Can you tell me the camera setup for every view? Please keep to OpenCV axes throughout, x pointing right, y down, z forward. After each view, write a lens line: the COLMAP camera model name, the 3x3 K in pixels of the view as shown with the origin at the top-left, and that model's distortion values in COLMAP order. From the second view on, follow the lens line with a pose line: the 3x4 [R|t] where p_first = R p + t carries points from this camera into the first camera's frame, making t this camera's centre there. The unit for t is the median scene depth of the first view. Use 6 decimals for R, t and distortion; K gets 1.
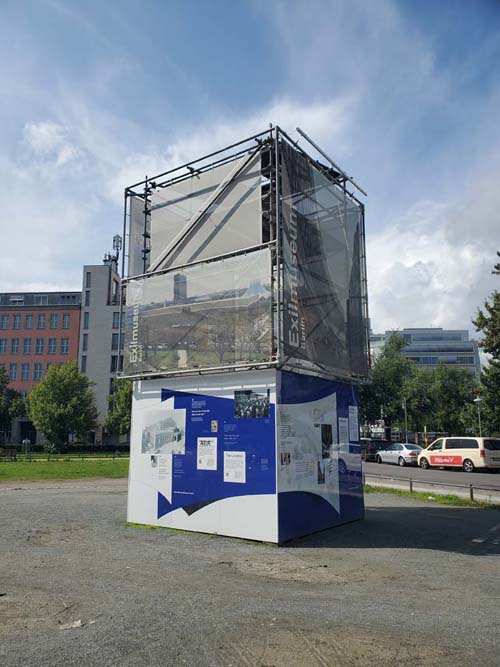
lens RADIAL K [[520.2, 0, 245.0], [0, 520.2, 332.2], [0, 0, 1]] dist [0.055411, -0.070134]
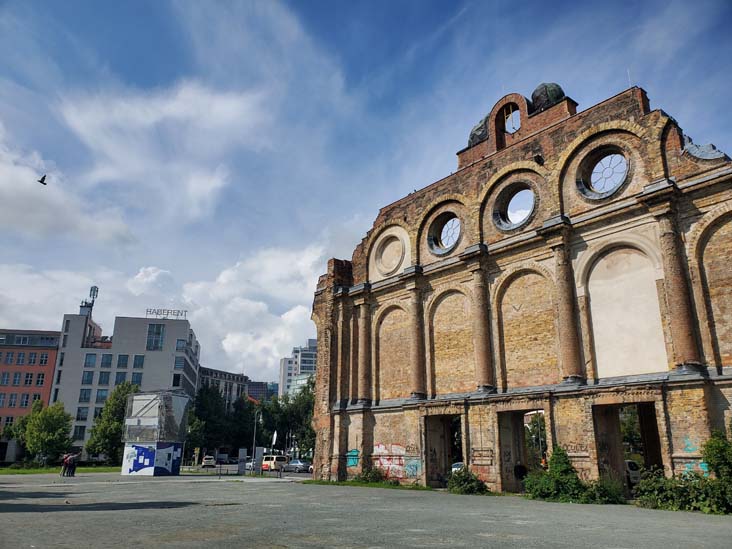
lens RADIAL K [[570.8, 0, 360.4], [0, 570.8, 280.5], [0, 0, 1]] dist [0.055411, -0.070134]
pose [[0.971247, 0.073151, 0.226556, 0.518317], [-0.050323, 0.993203, -0.104954, -0.871383], [-0.232694, 0.090535, 0.968327, -4.372314]]
